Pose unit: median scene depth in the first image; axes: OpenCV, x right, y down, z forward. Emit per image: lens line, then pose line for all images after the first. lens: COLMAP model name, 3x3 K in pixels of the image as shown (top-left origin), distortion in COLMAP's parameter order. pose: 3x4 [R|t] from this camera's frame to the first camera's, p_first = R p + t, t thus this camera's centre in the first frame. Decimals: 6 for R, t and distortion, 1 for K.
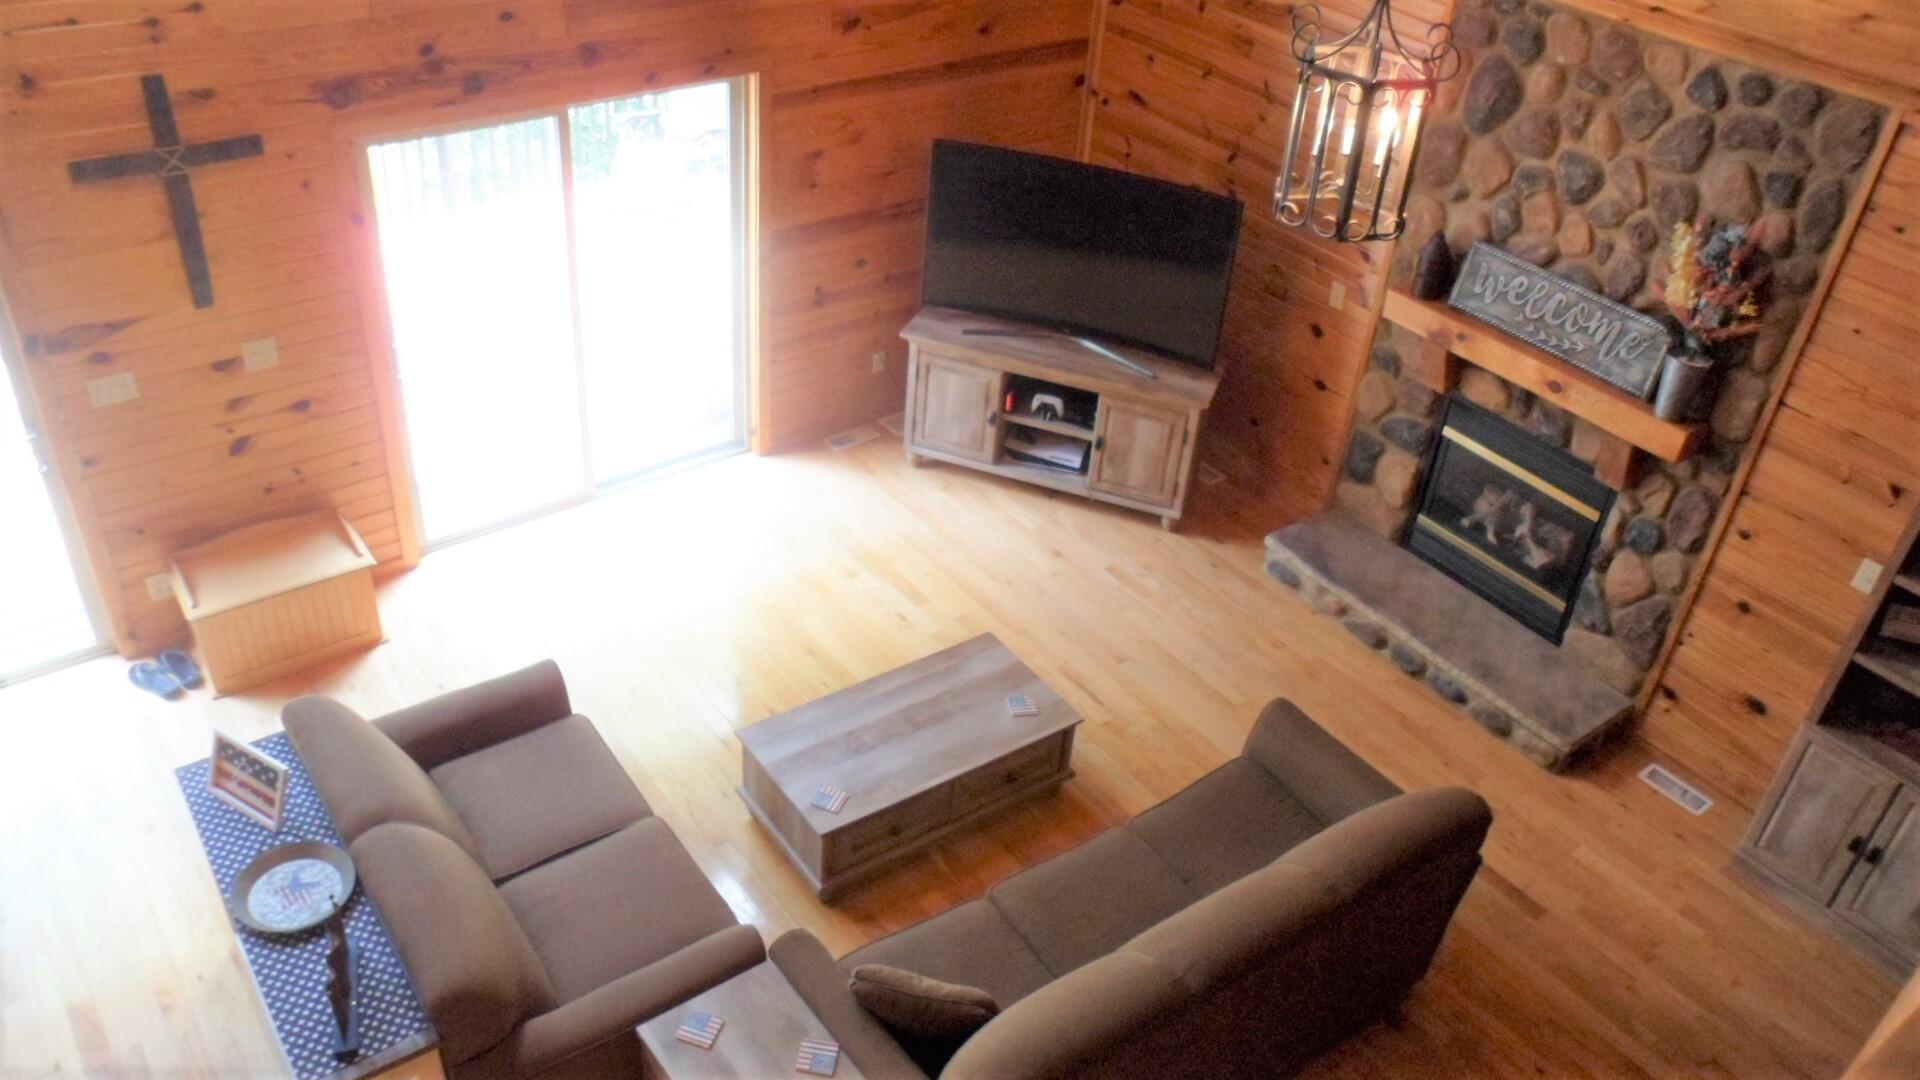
lens RADIAL K [[1454.0, 0, 960.0], [0, 1454.0, 540.0], [0, 0, 1]] dist [-0.173576, 0.130988]
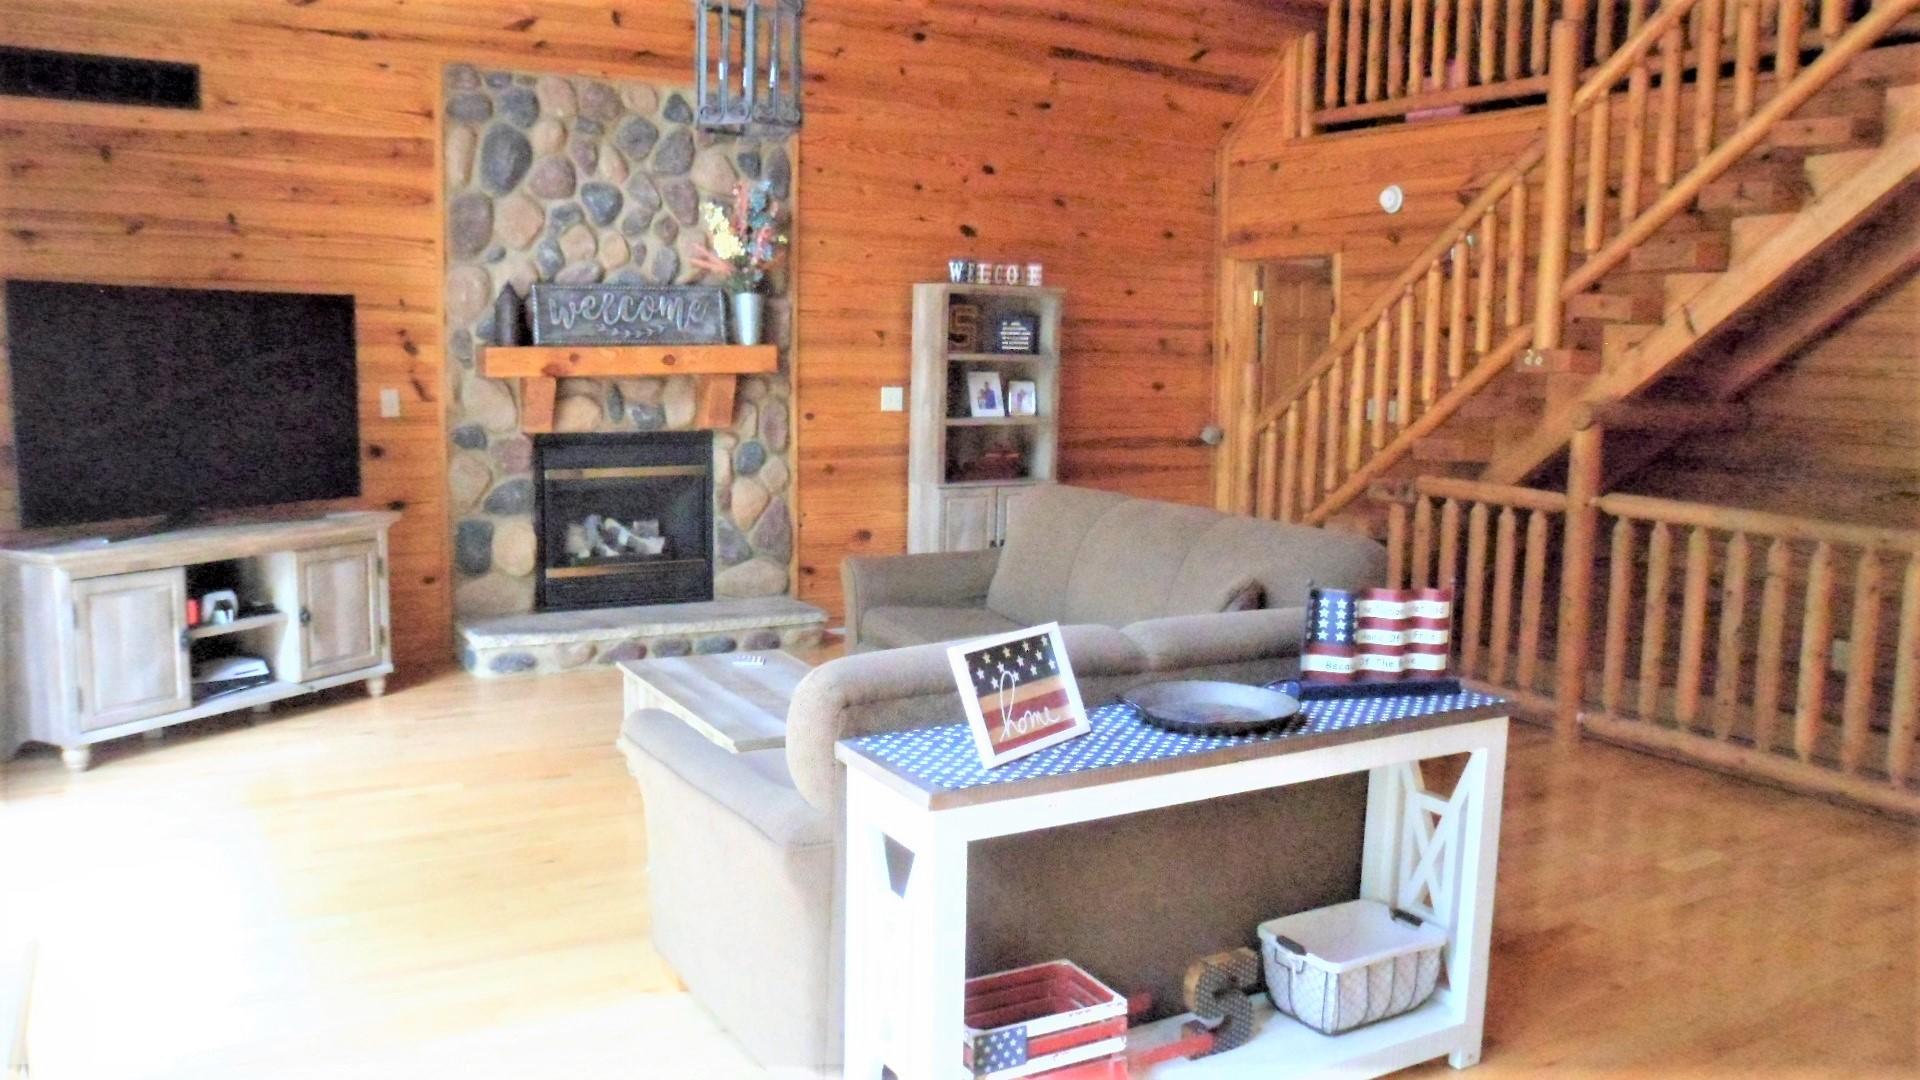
lens RADIAL K [[1454.0, 0, 960.0], [0, 1454.0, 540.0], [0, 0, 1]] dist [-0.173576, 0.130988]
pose [[0.103902, -0.194255, 0.975433, -0.774311], [0.559430, 0.822306, 0.104170, 0.028020], [-0.822340, 0.534863, 0.194111, 0.637268]]
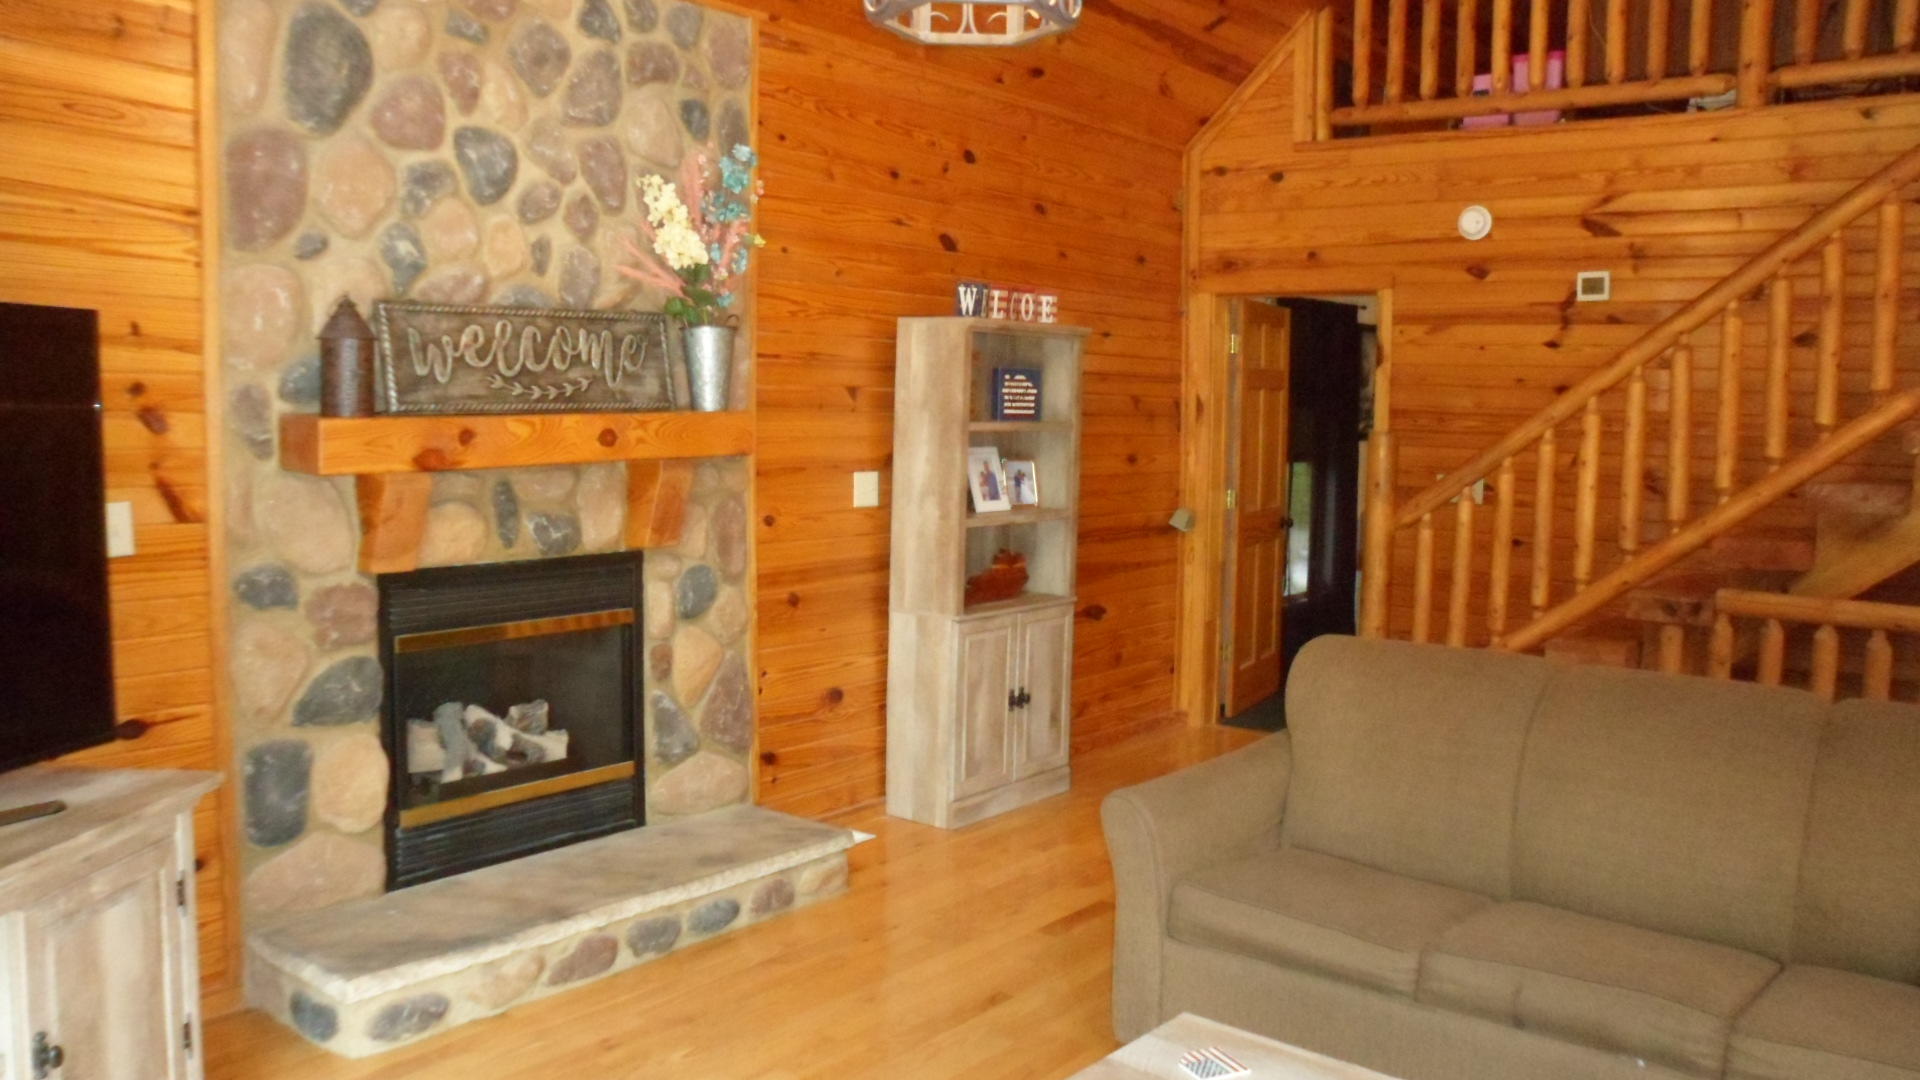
lens RADIAL K [[1478.0, 0, 960.0], [0, 1478.0, 540.0], [0, 0, 1]] dist [-0.192474, 0.203761]
pose [[-0.259629, -0.161944, 0.952033, -0.322094], [0.521030, 0.806552, 0.279288, -0.178387], [-0.813093, 0.568549, -0.125027, 0.972816]]
